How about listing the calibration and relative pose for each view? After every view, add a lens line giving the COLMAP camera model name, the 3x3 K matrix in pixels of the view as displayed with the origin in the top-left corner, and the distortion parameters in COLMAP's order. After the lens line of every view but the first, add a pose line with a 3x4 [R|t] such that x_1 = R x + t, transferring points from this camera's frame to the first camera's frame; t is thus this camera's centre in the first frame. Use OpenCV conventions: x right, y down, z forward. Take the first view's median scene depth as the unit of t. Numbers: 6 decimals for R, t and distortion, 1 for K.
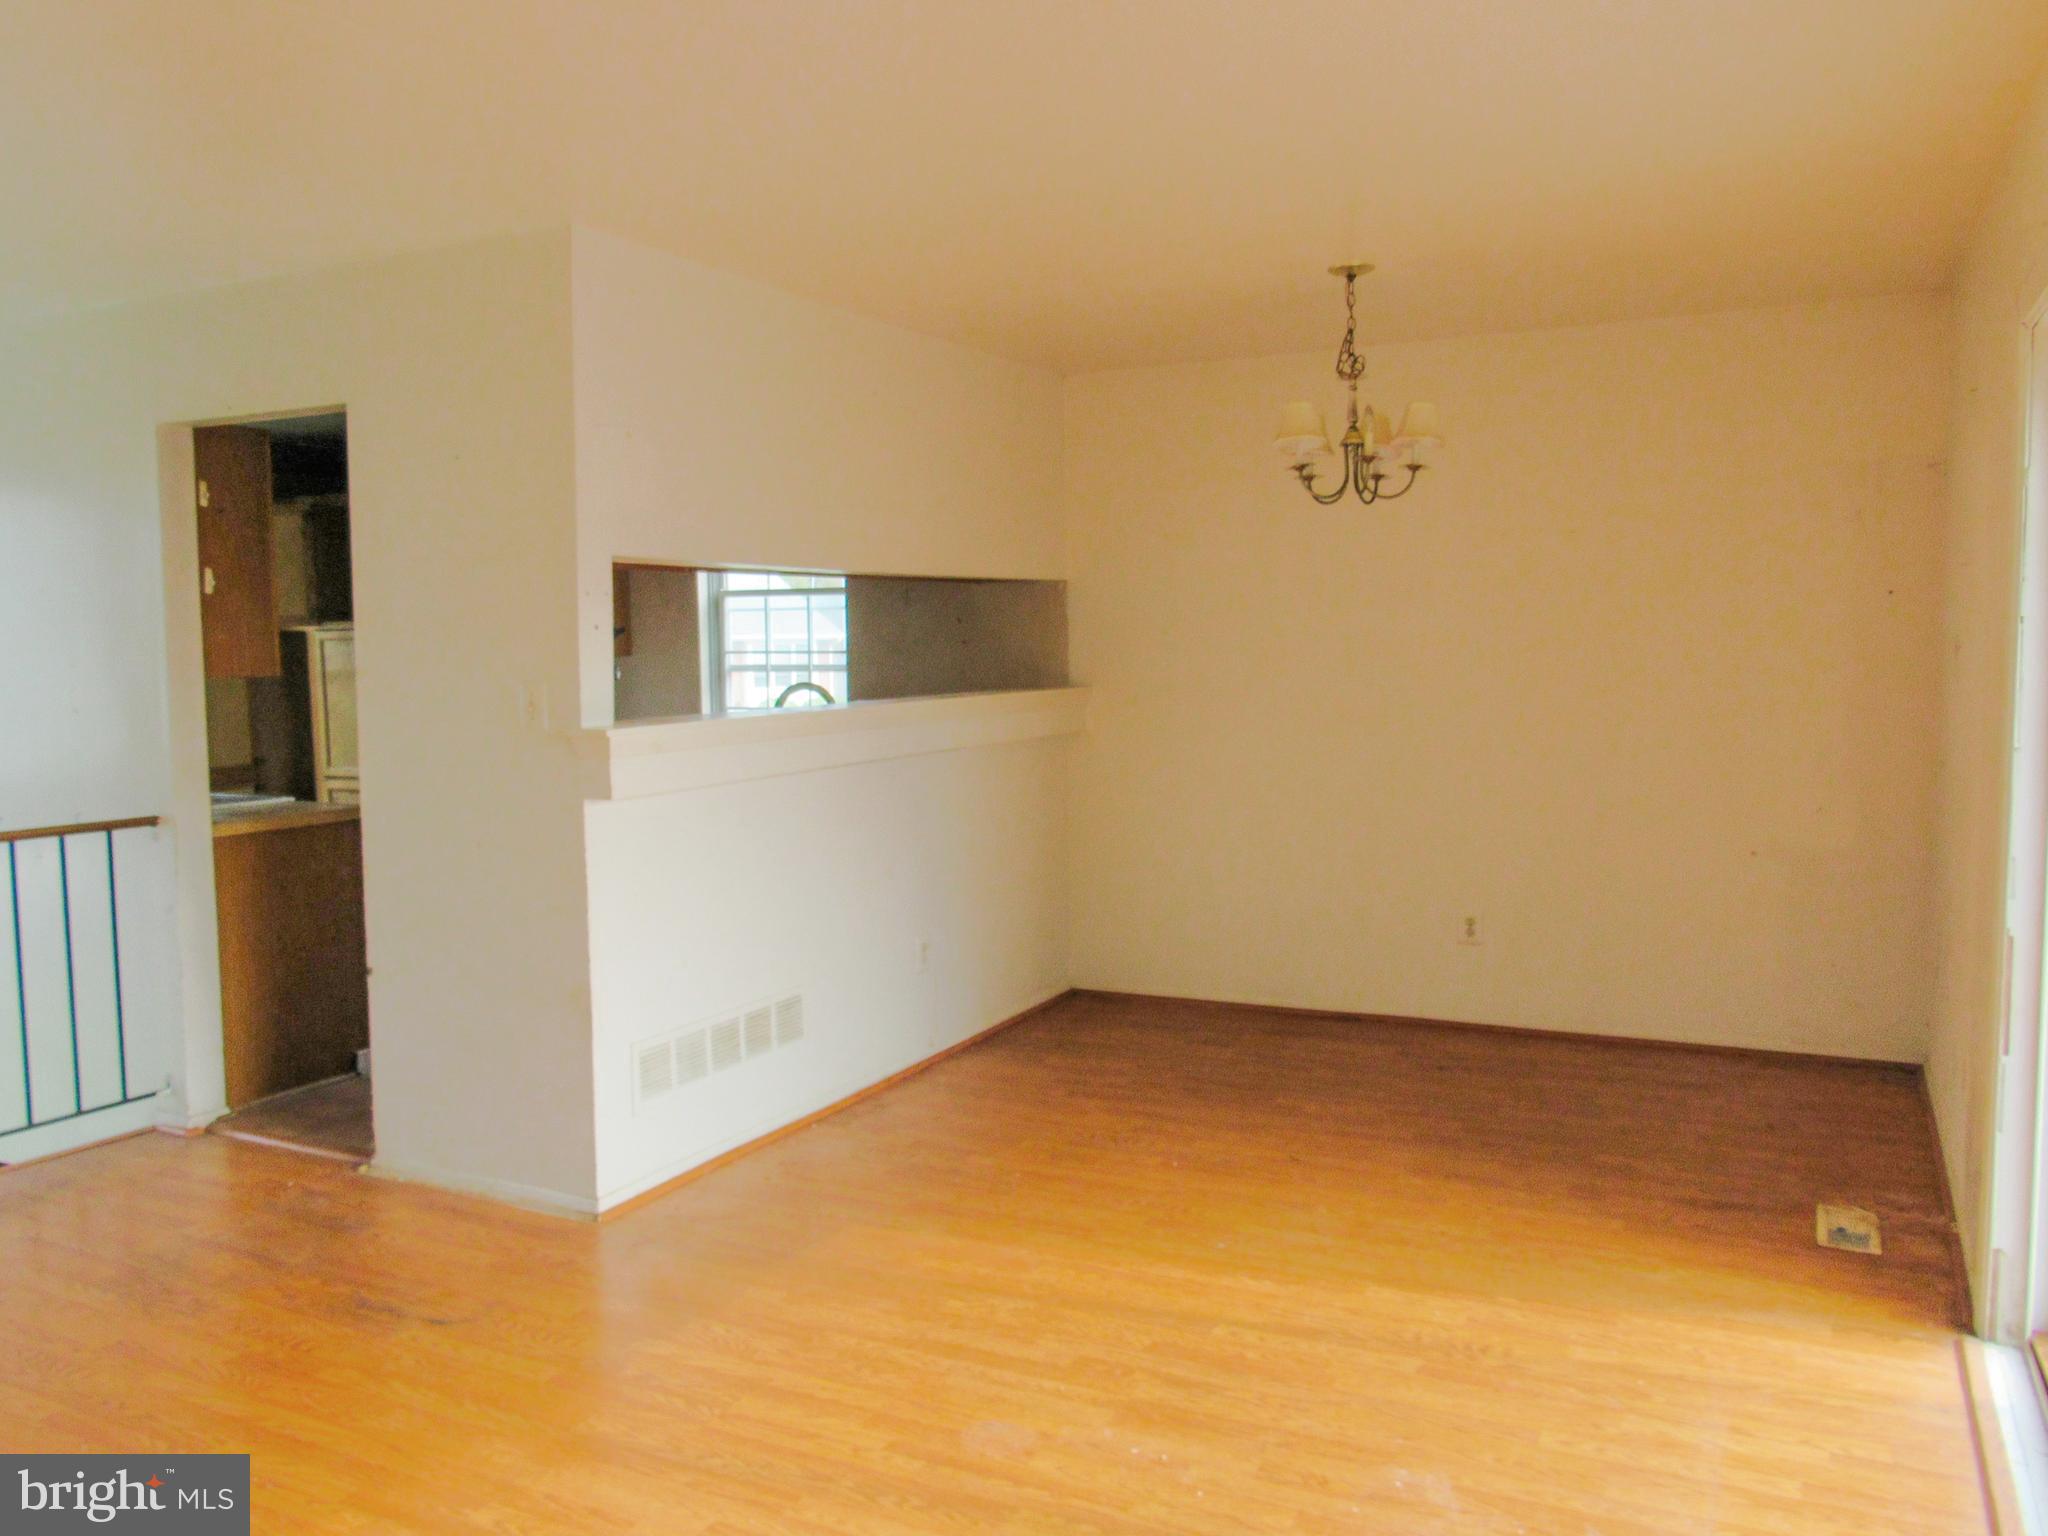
lens RADIAL K [[1518.4, 0, 1015.7], [0, 1518.4, 756.9], [0, 0, 1]] dist [-0.048375, 0.002498]
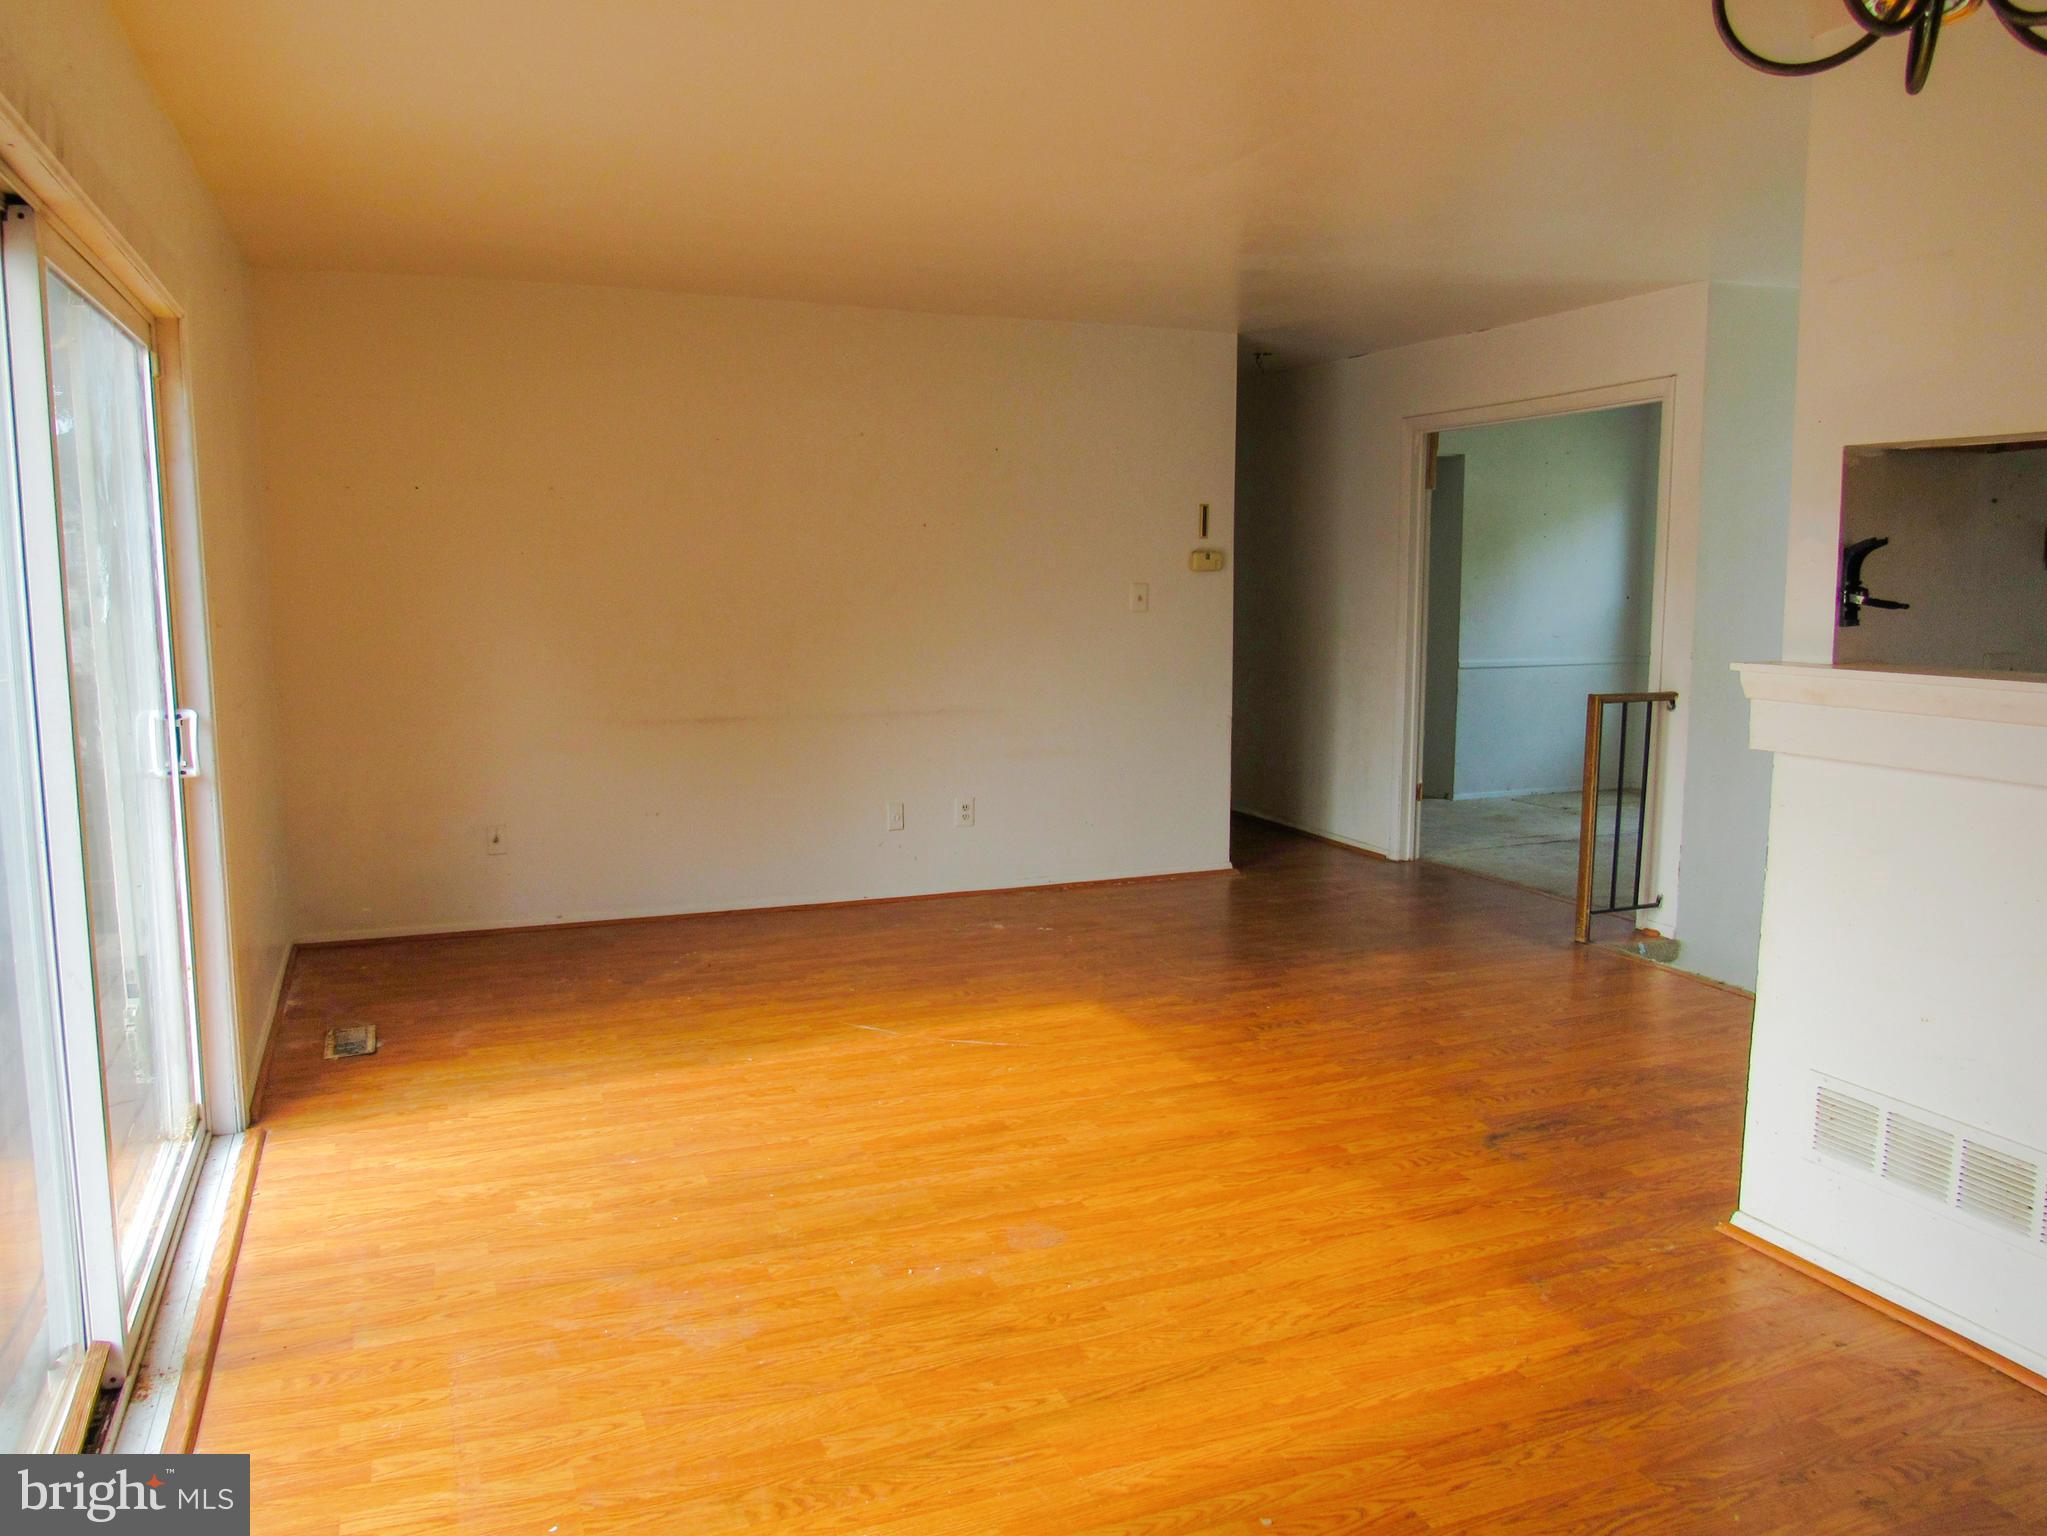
lens RADIAL K [[1517.6, 0, 1017.2], [0, 1517.6, 778.6], [0, 0, 1]] dist [-0.048375, 0.002498]
pose [[-0.643874, 0.118311, -0.755929, 0.816084], [-0.052558, 0.978800, 0.197960, -0.125937], [0.763324, 0.167192, -0.624005, 1.607430]]
